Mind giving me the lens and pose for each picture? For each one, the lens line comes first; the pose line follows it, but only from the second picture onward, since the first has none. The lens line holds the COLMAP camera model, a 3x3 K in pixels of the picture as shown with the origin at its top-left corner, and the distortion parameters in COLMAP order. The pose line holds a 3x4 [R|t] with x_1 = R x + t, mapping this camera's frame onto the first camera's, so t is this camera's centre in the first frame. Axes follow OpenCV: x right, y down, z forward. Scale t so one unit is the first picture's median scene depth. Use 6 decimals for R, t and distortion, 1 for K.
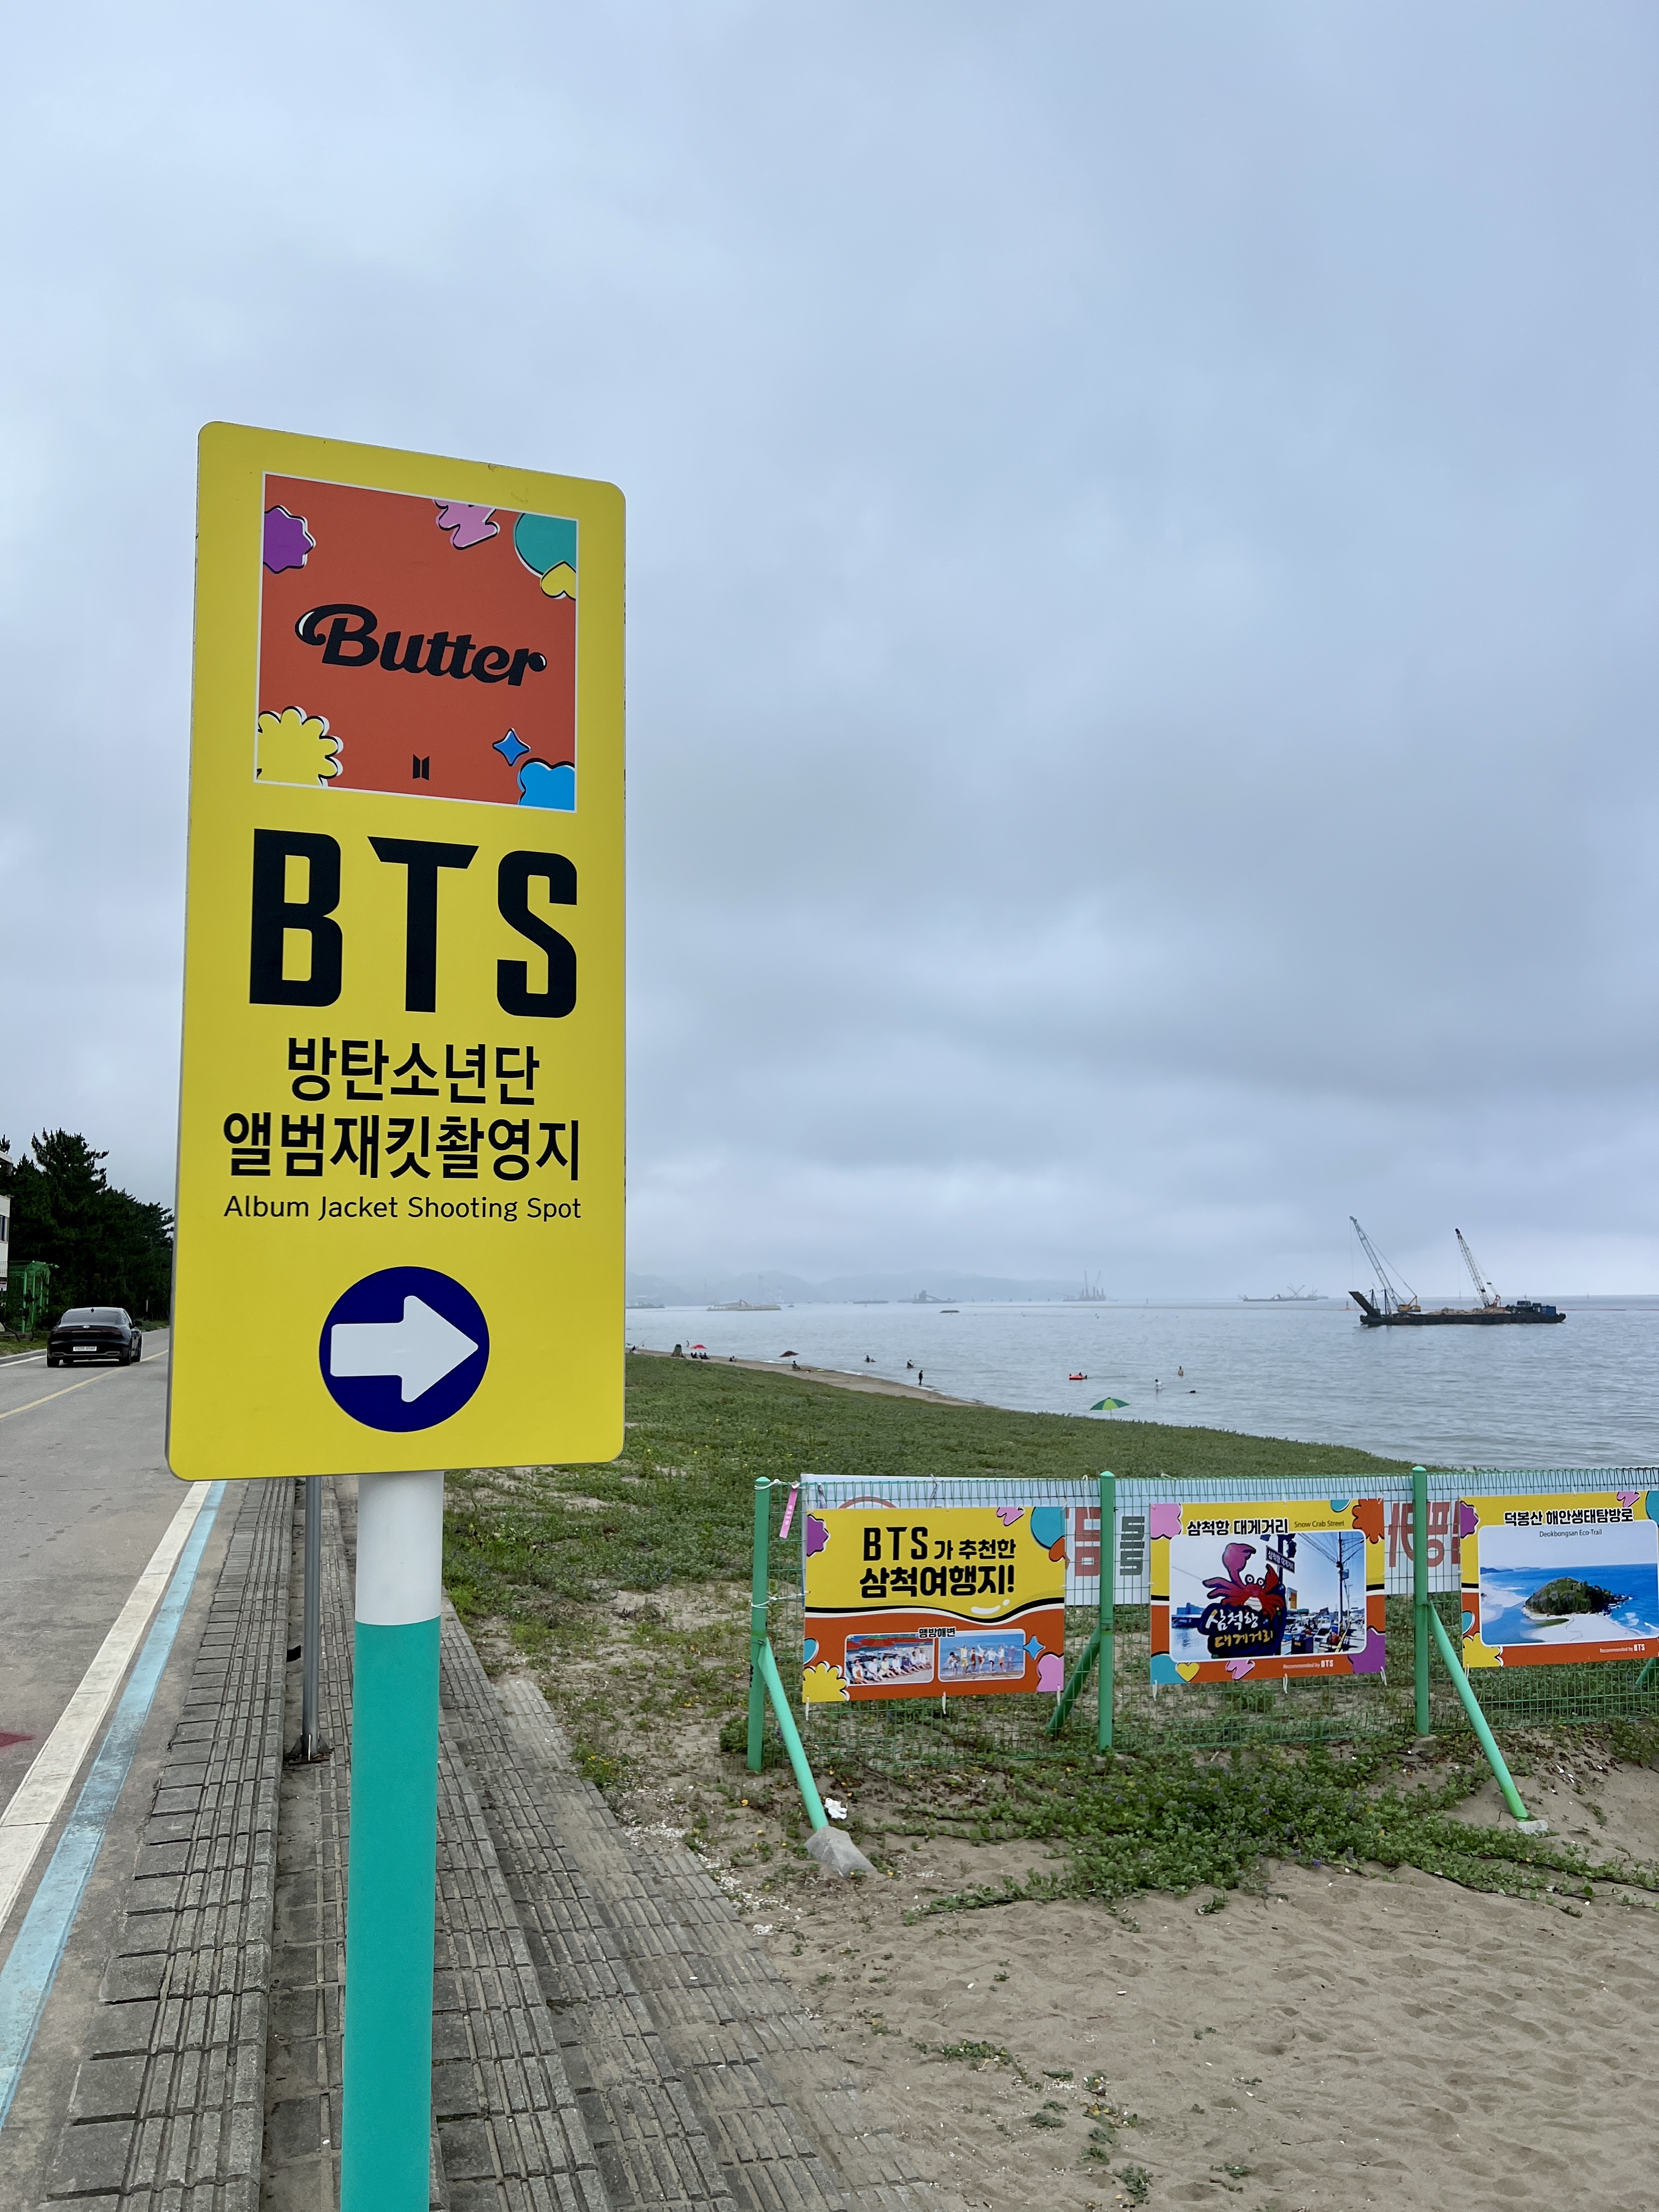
lens RADIAL K [[1712.5, 0, 885.8], [0, 1712.5, 1156.8], [0, 0, 1]] dist [0.065932, -0.054193]
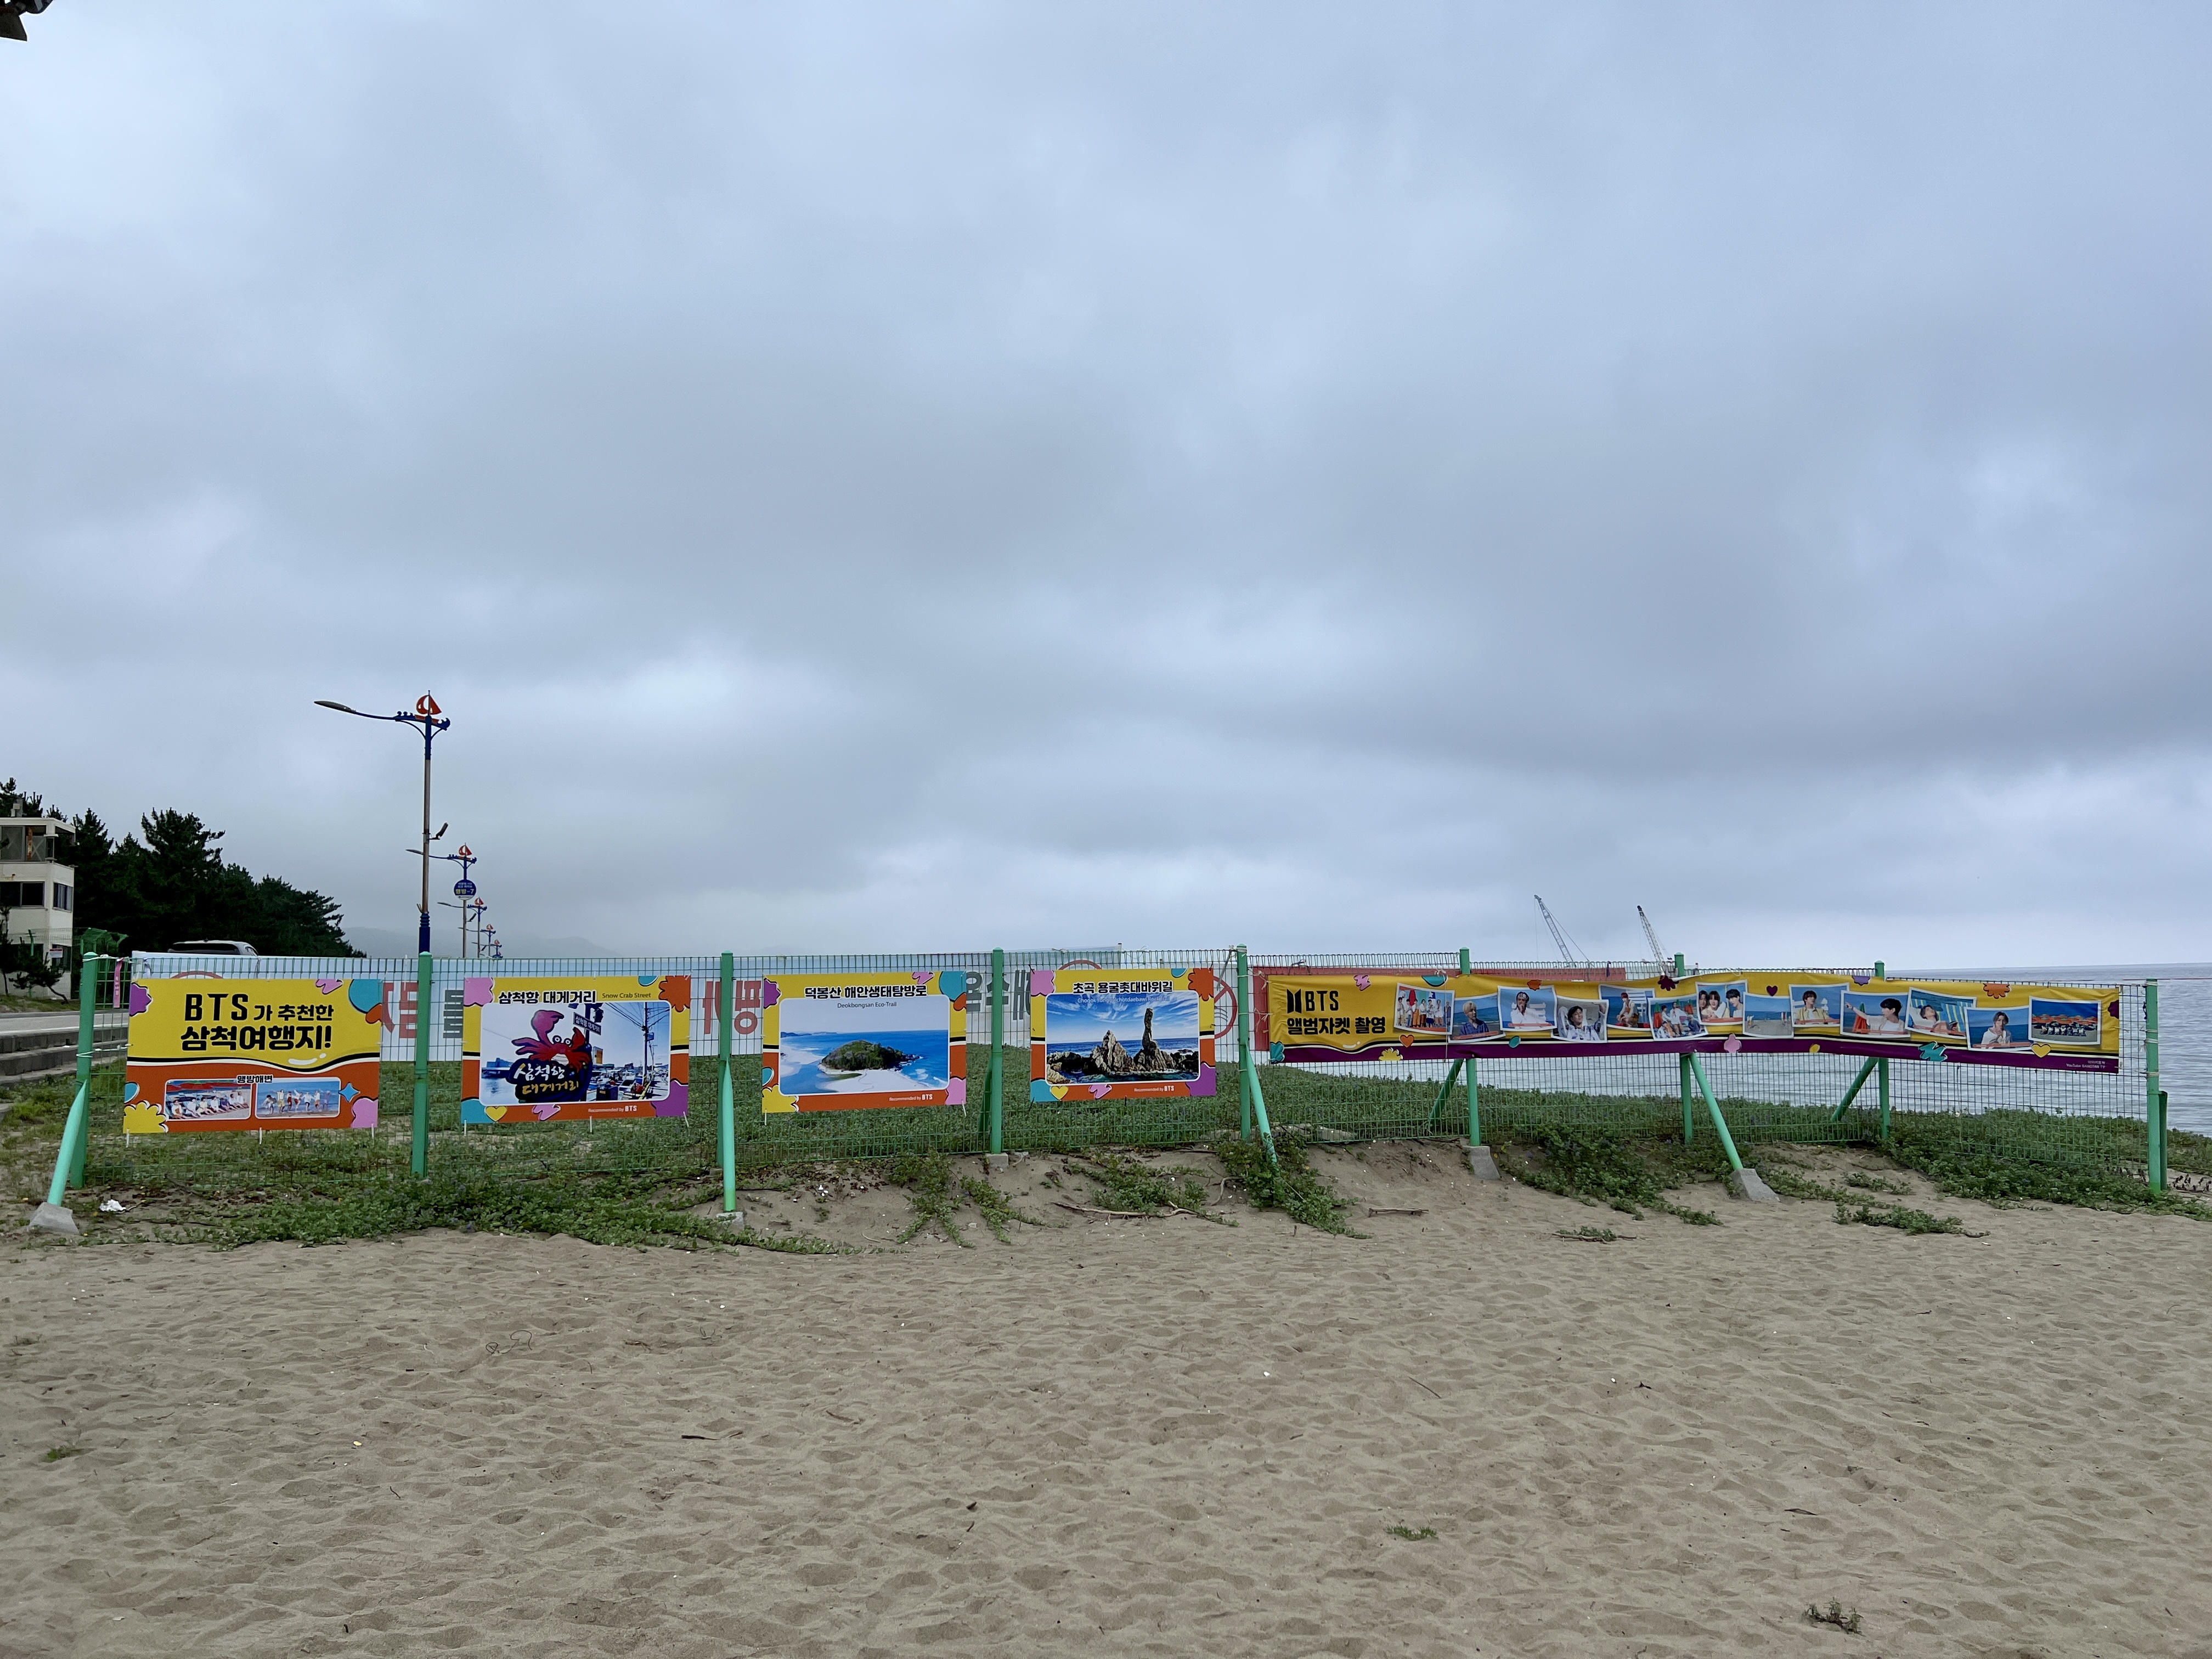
lens RADIAL K [[1712.5, 0, 1113.4], [0, 1712.5, 838.6], [0, 0, 1]] dist [0.065932, -0.054193]
pose [[0.999773, -0.017730, 0.011828, 0.598636], [0.017743, 0.999842, -0.001017, 0.112046], [-0.011808, 0.001226, 0.999930, -0.229314]]
